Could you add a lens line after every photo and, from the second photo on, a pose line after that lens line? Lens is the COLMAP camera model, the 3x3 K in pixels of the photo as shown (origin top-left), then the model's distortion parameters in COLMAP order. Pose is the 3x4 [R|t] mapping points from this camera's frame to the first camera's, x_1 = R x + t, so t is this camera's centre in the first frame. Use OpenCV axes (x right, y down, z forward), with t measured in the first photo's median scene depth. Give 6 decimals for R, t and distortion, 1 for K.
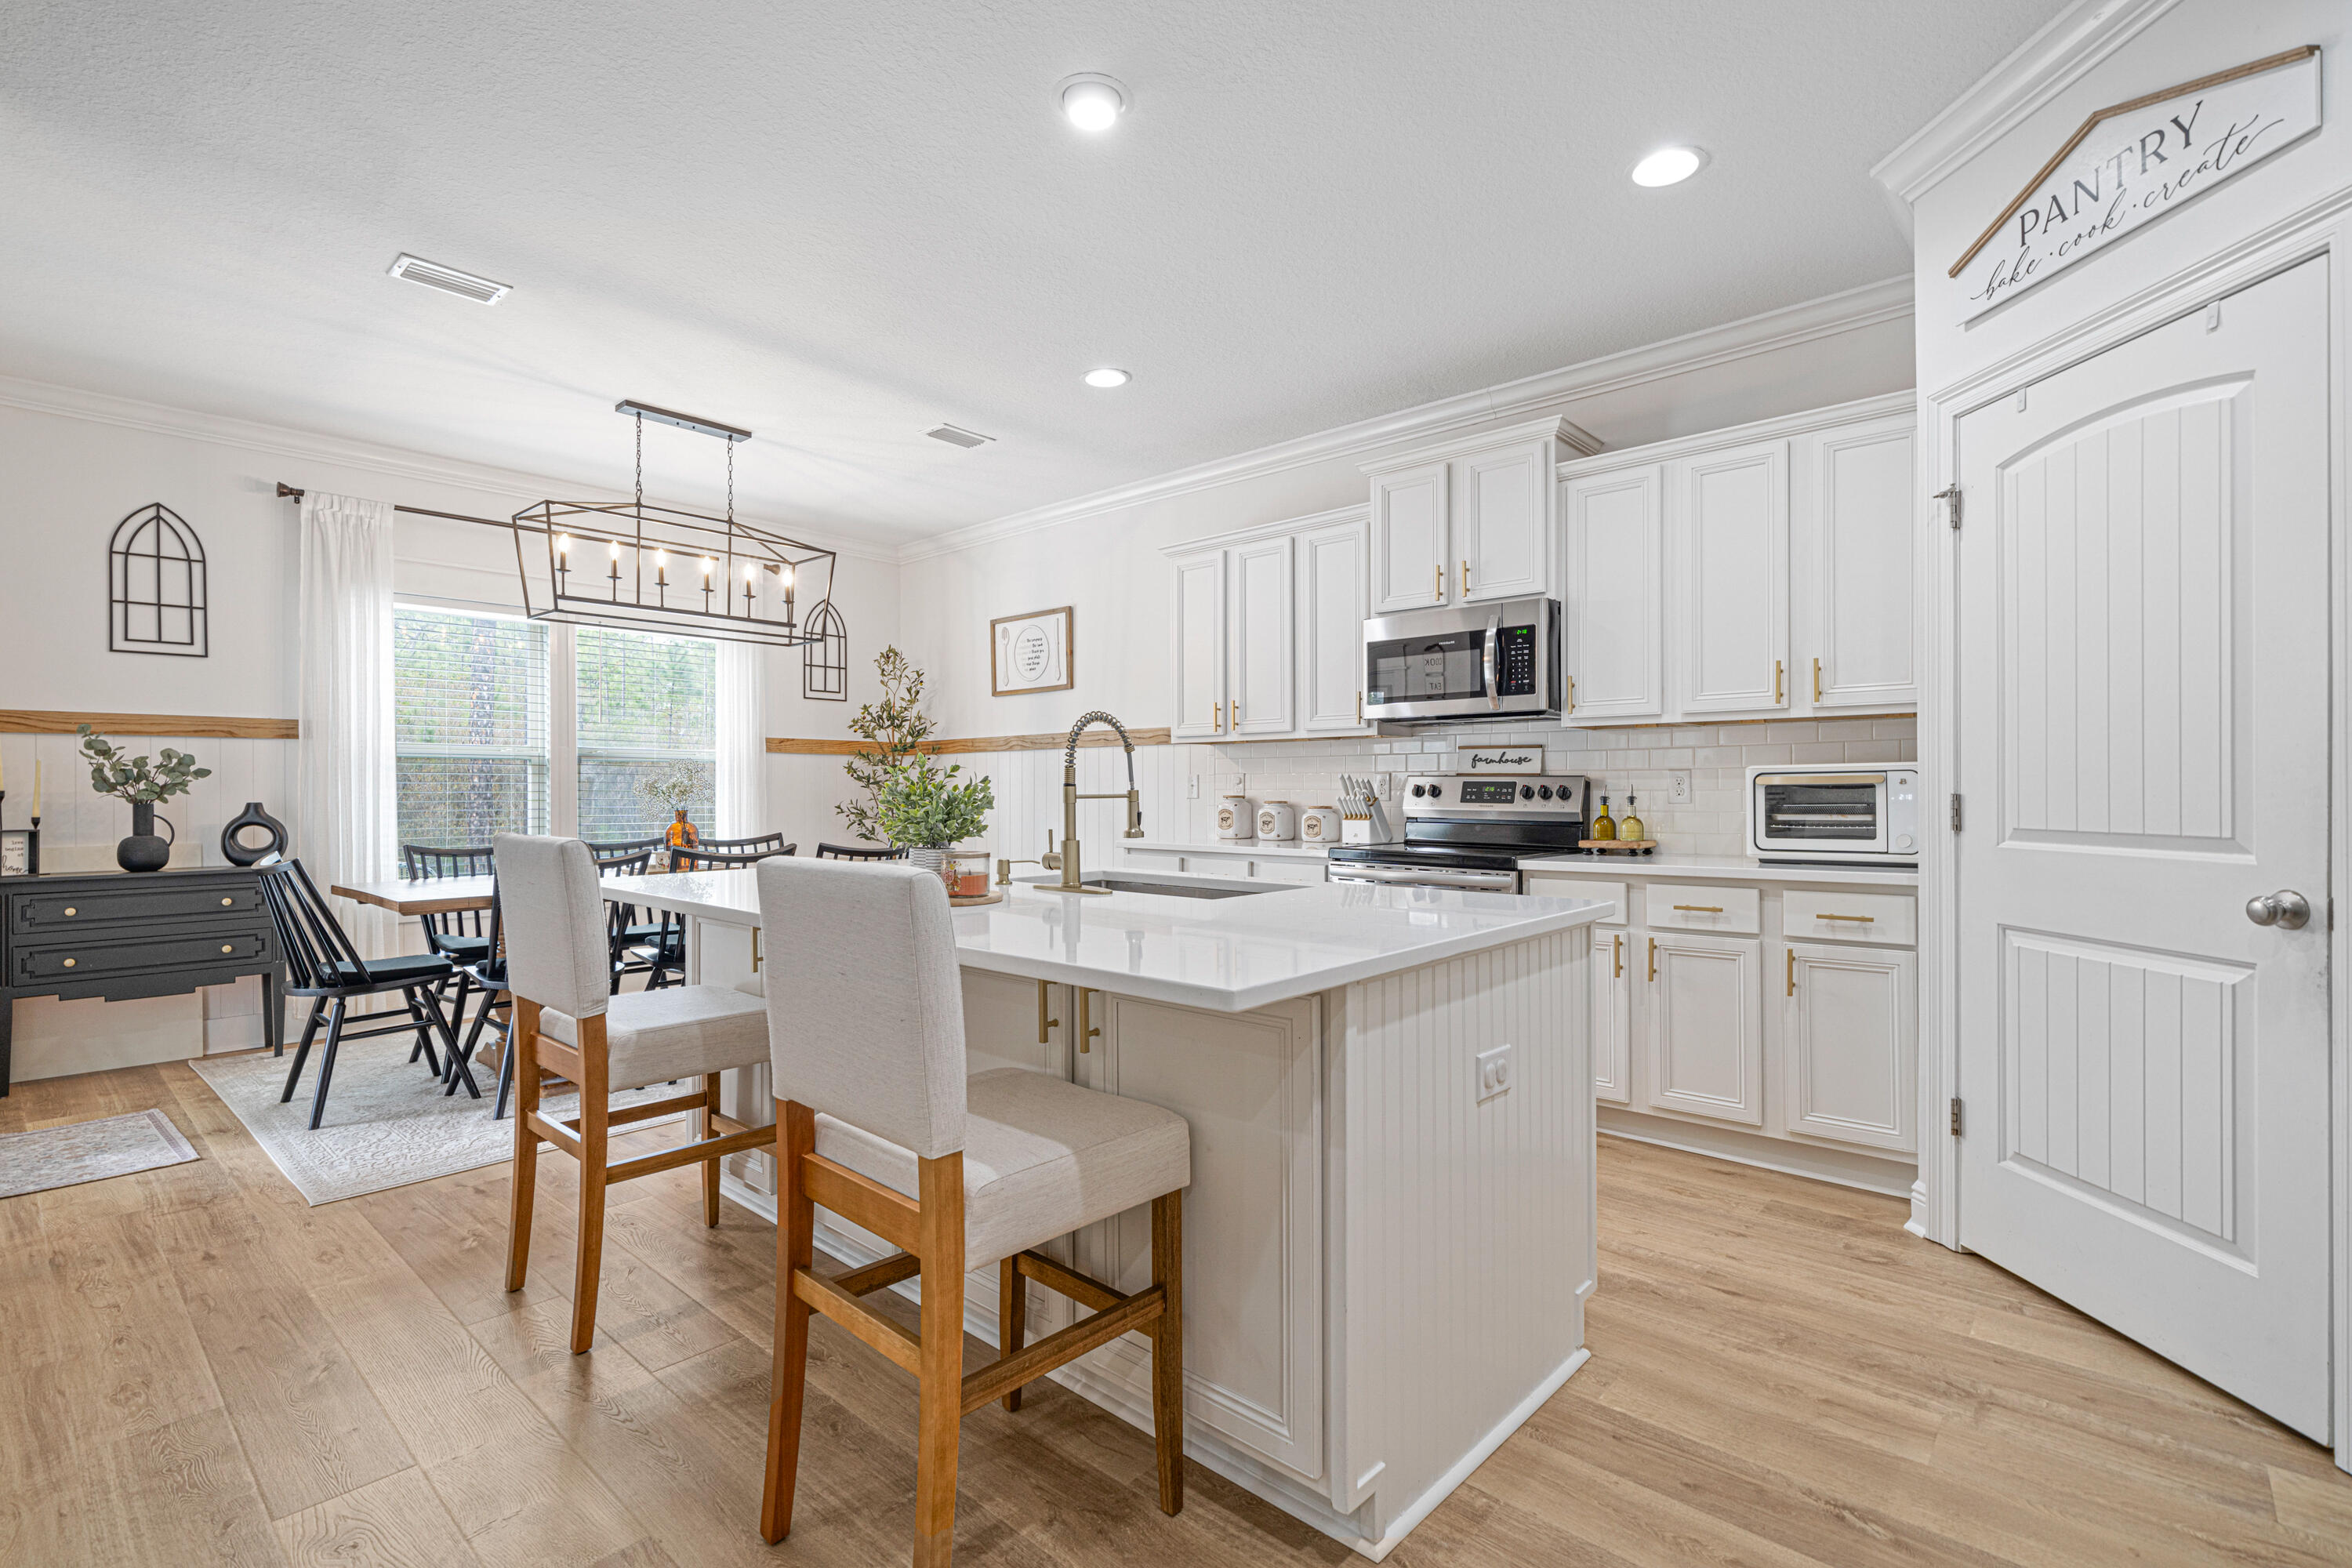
lens RADIAL K [[1061.9, 0, 1183.4], [0, 1061.9, 793.8], [0, 0, 1]] dist [-0.002698, -0.000672]
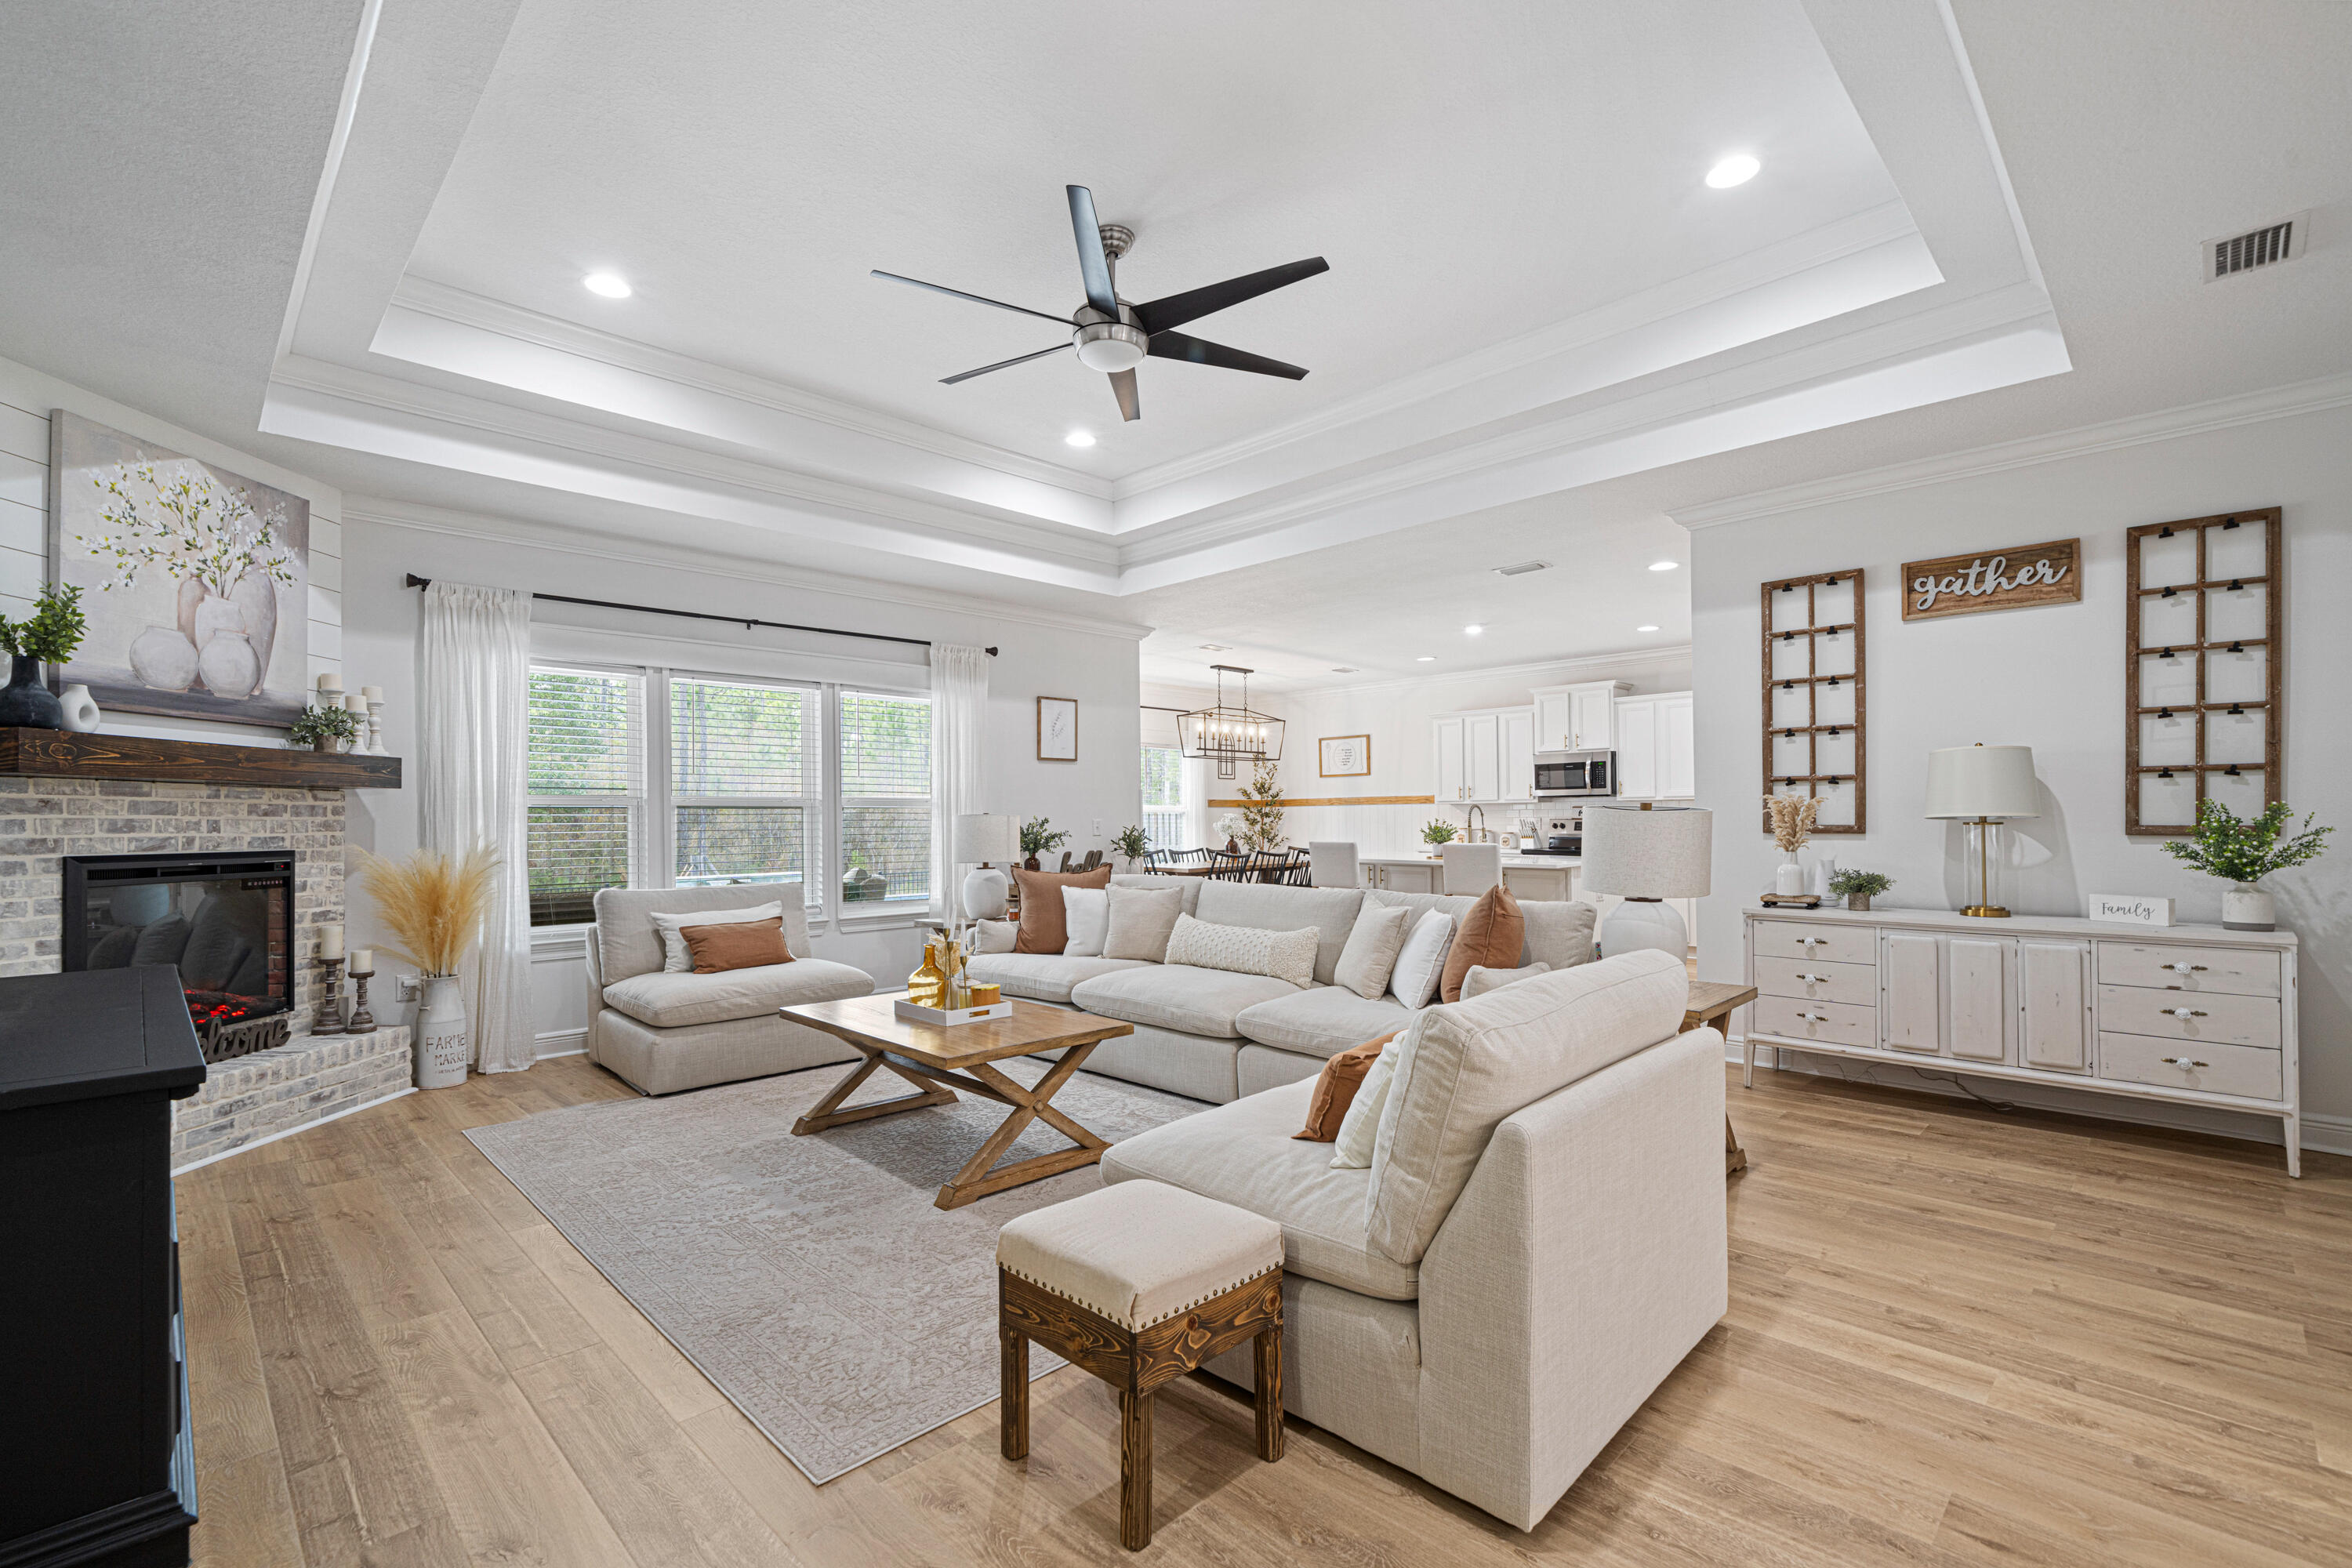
lens RADIAL K [[1042.2, 0, 1174.9], [0, 1042.2, 819.2], [0, 0, 1]] dist [0.000690, -0.000066]
pose [[0.997601, -0.005286, -0.069030, -0.526737], [0.004963, 0.999976, -0.004847, -0.011323], [0.069054, 0.004492, 0.997603, -1.561251]]
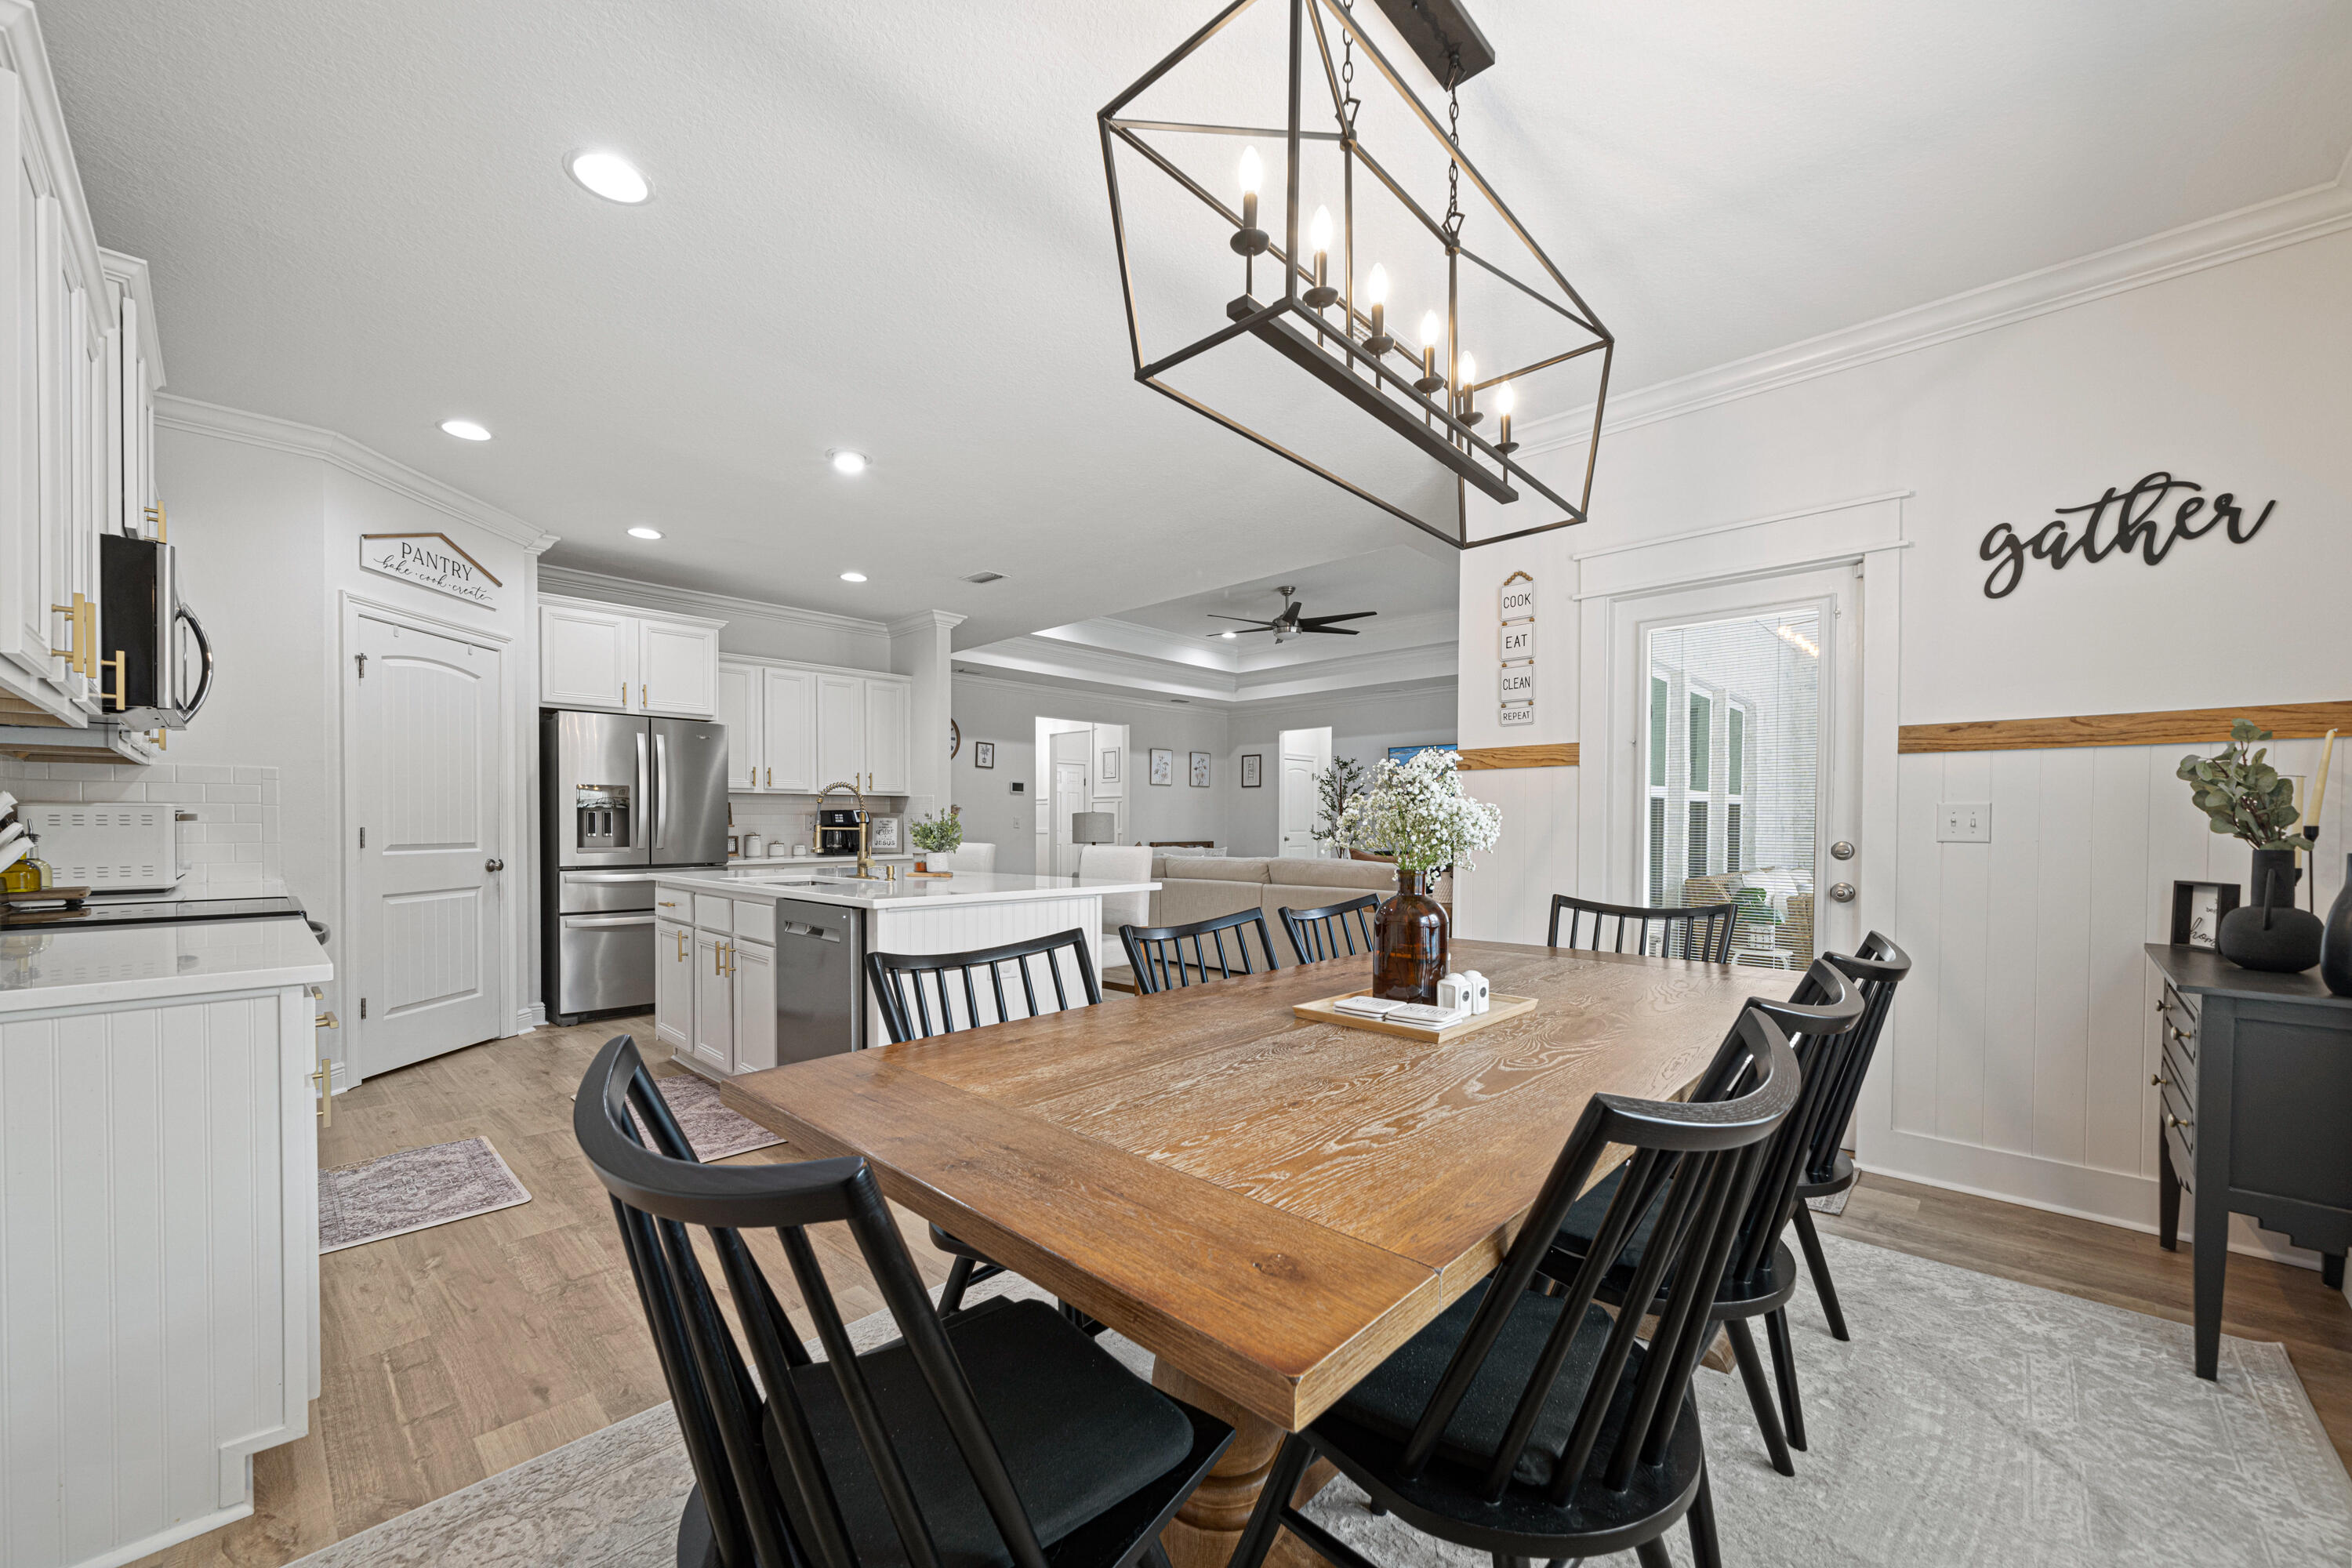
lens RADIAL K [[893.3, 0, 1170.3], [0, 893.3, 827.3], [0, 0, 1]] dist [-0.001406, -0.000196]
pose [[-0.999077, 0.000608, 0.042945, -0.464226], [0.000947, 0.999969, 0.007866, -0.007088], [-0.042939, 0.007900, -0.999046, 1.637282]]
